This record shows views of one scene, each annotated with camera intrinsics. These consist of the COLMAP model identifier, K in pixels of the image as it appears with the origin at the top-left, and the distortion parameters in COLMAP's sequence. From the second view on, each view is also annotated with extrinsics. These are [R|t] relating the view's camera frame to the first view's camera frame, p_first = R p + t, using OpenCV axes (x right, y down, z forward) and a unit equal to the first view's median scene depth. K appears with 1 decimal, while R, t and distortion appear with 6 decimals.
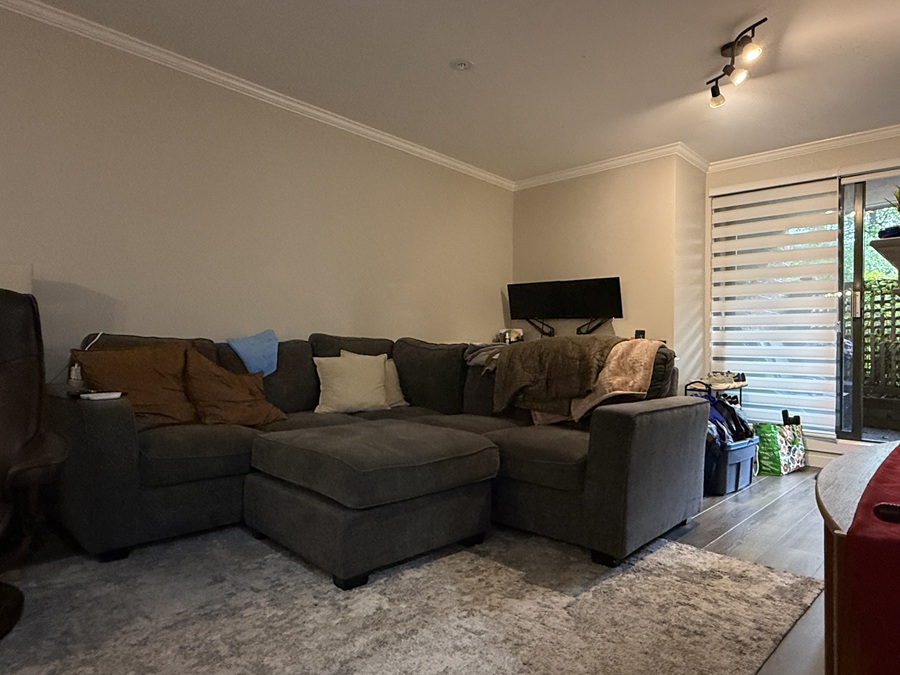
lens RADIAL K [[554.4, 0, 450.0], [0, 554.4, 337.5], [0, 0, 1]] dist [-0.003366, 0.000627]
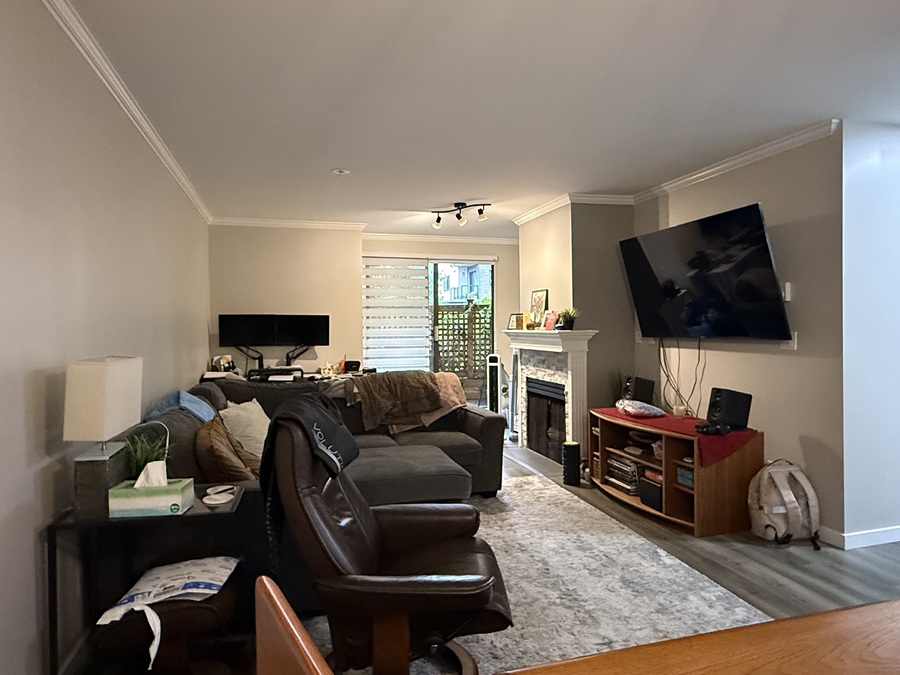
lens RADIAL K [[554.4, 0, 450.0], [0, 554.4, 337.5], [0, 0, 1]] dist [-0.003366, 0.000627]
pose [[0.484401, -0.036650, 0.874078, -1.106147], [-0.000753, 0.999104, 0.042309, -0.172466], [-0.874846, -0.021153, 0.483939, 0.153205]]
